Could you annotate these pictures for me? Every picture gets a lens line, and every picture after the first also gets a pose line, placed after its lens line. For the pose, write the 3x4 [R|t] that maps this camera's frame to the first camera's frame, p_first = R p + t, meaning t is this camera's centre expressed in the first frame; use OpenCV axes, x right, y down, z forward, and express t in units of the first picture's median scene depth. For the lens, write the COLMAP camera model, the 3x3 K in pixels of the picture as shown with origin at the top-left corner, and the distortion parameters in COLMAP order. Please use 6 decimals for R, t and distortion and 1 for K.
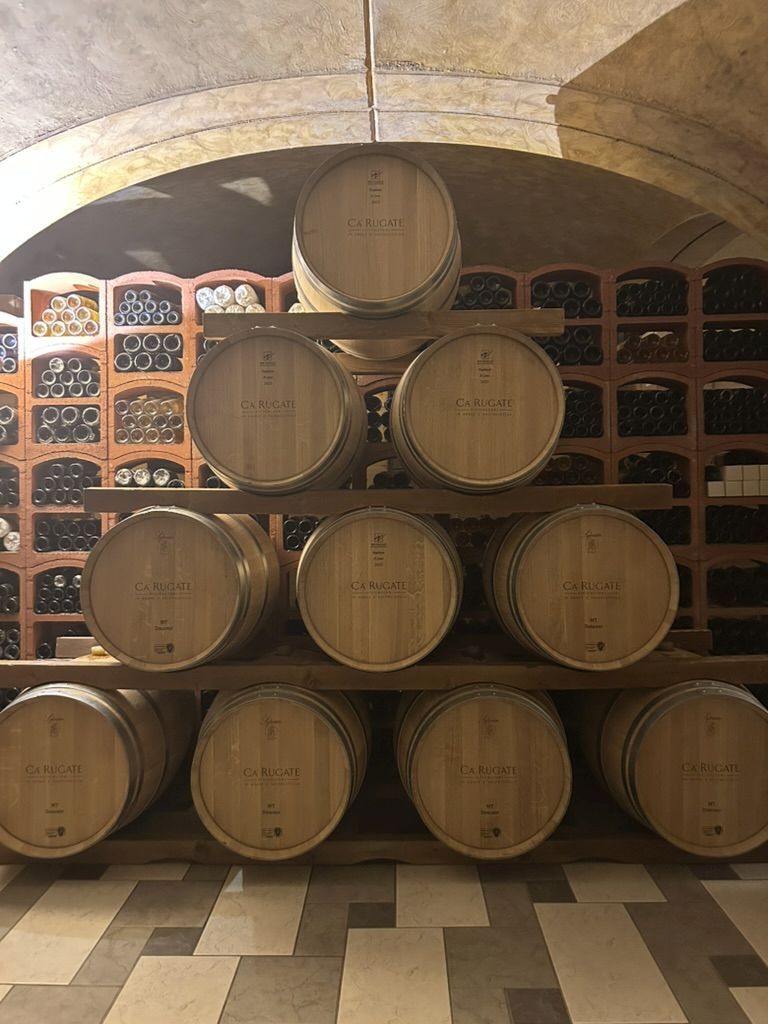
lens RADIAL K [[778.6, 0, 383.6], [0, 778.6, 503.7], [0, 0, 1]] dist [0.014579, 0.000301]
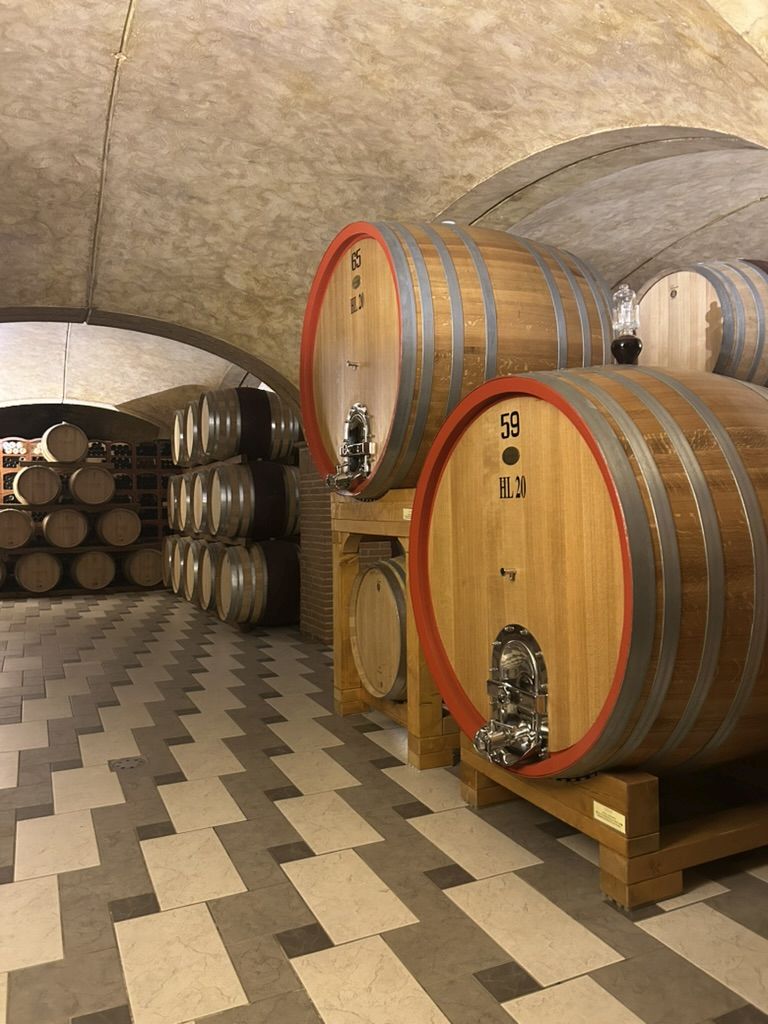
lens RADIAL K [[778.6, 0, 386.3], [0, 778.6, 505.1], [0, 0, 1]] dist [0.014579, 0.000301]
pose [[0.909546, 0.001461, 0.415602, -0.186311], [0.002617, 0.999954, -0.009242, 0.029401], [-0.415596, 0.009494, 0.909500, -3.512581]]
